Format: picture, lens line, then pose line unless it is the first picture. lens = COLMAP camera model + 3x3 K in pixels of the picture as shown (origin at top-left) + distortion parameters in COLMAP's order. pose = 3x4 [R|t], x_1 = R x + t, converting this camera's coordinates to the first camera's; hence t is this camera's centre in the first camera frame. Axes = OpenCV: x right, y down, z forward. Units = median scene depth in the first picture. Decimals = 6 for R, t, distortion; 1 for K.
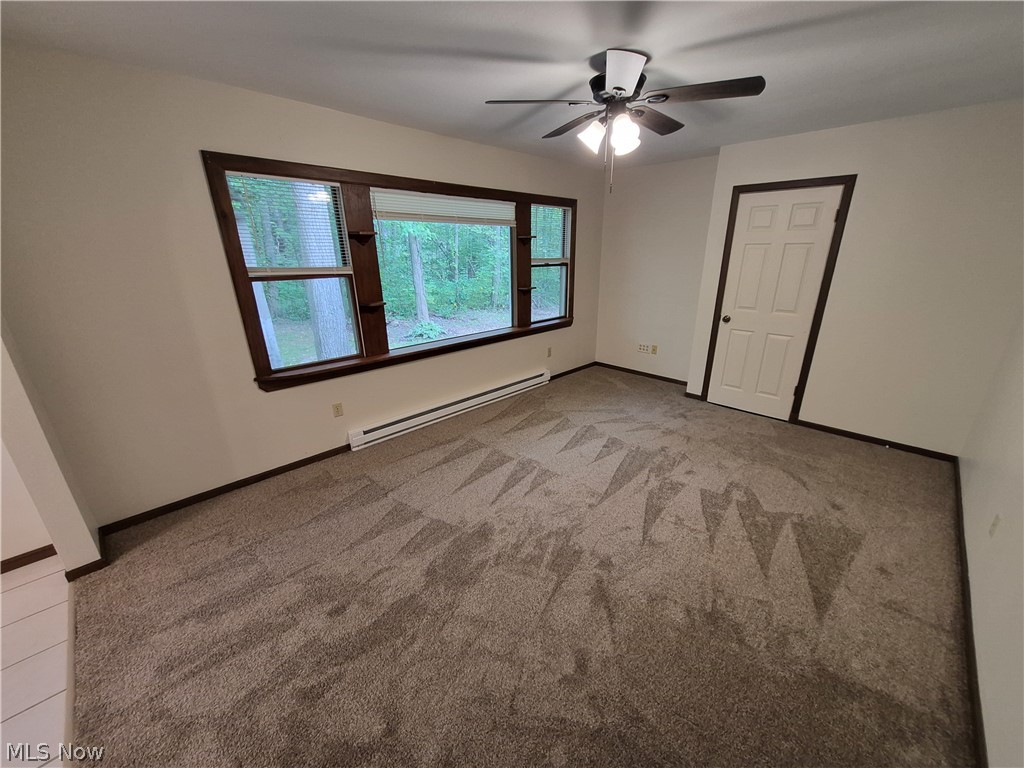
lens RADIAL K [[403.3, 0, 528.1], [0, 403.3, 394.1], [0, 0, 1]] dist [0.003615, -0.000039]
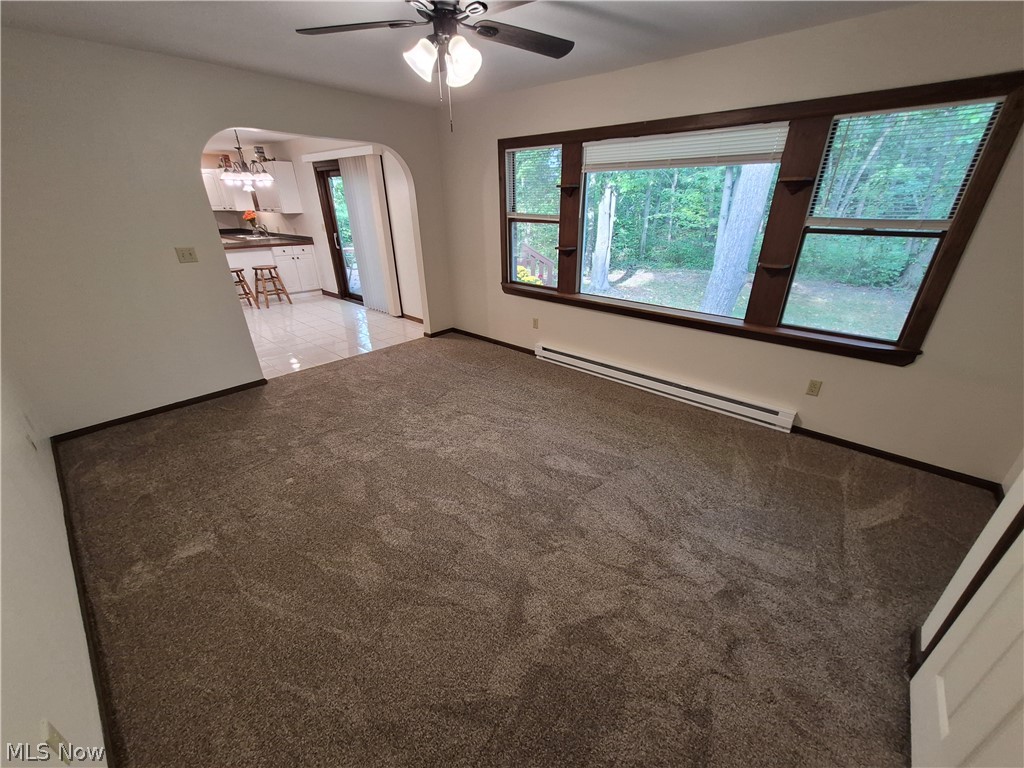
lens RADIAL K [[403.3, 0, 528.1], [0, 403.3, 394.1], [0, 0, 1]] dist [0.003615, -0.000039]
pose [[0.051474, 0.437981, -0.897510, 0.783594], [-0.337677, 0.853402, 0.397090, -0.265658], [0.939854, 0.282628, 0.191824, 0.718921]]
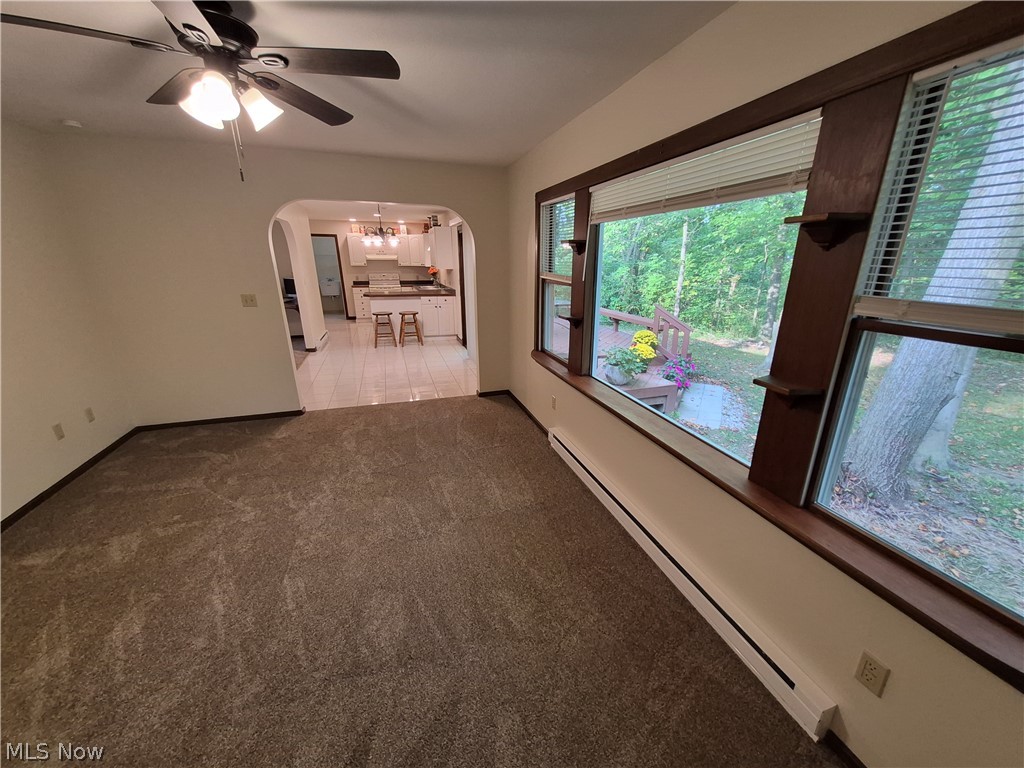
lens RADIAL K [[403.3, 0, 528.1], [0, 403.3, 394.1], [0, 0, 1]] dist [0.003615, -0.000039]
pose [[-0.461612, 0.287823, -0.839090, 0.439092], [-0.300006, 0.839510, 0.453011, -0.422111], [0.834812, 0.460848, -0.301179, 1.158789]]
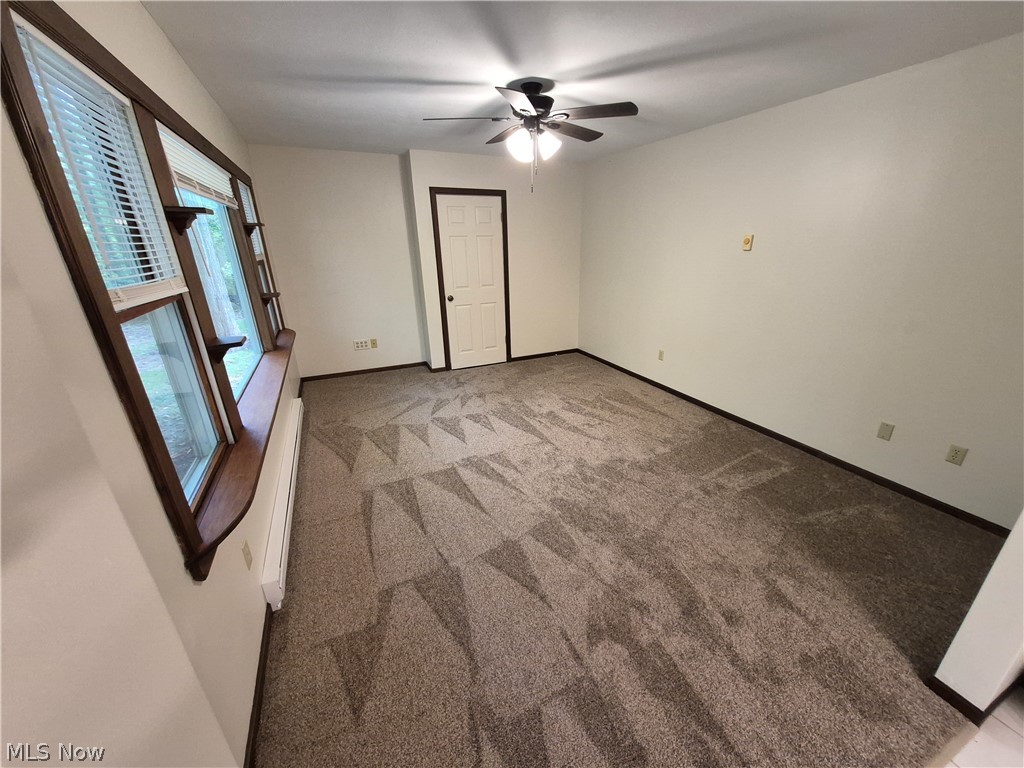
lens RADIAL K [[403.3, 0, 528.1], [0, 403.3, 394.1], [0, 0, 1]] dist [0.003615, -0.000039]
pose [[0.350099, -0.340037, 0.872815, -0.676599], [0.329753, 0.916879, 0.224936, -0.136855], [-0.876752, 0.209063, 0.433126, 0.383531]]
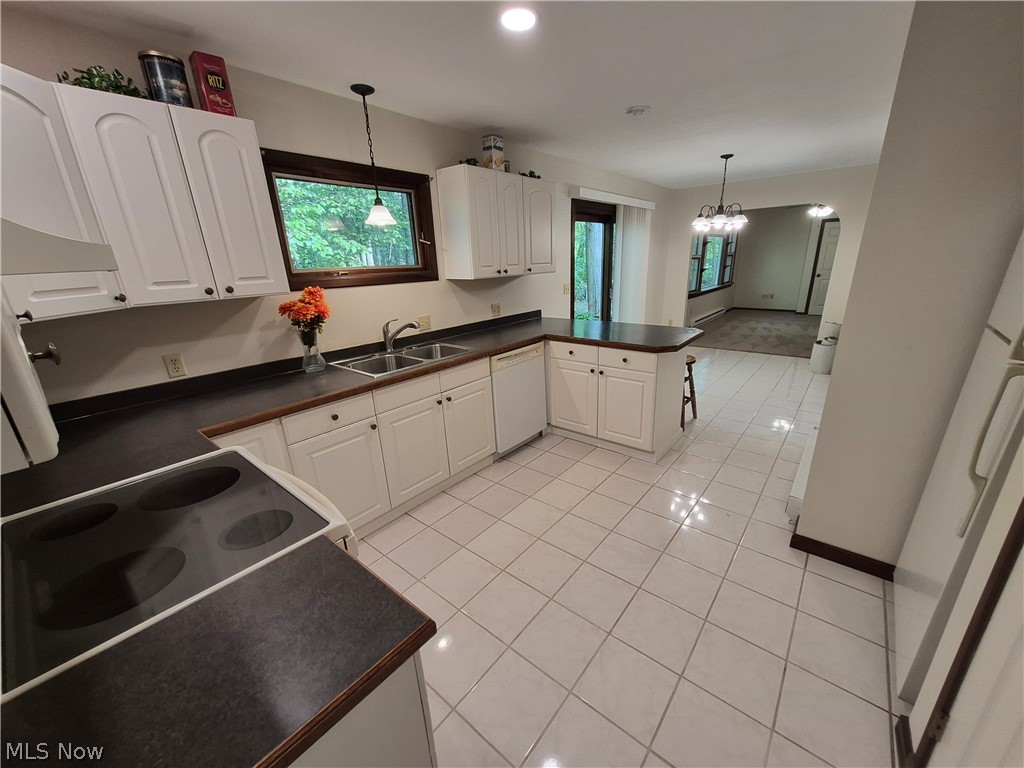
lens RADIAL K [[403.3, 0, 528.1], [0, 403.3, 394.1], [0, 0, 1]] dist [0.003615, -0.000039]
pose [[0.995421, -0.054503, 0.078531, -1.592493], [0.056074, 0.998265, -0.017941, 0.507457], [-0.077417, 0.022263, 0.996750, -1.335267]]
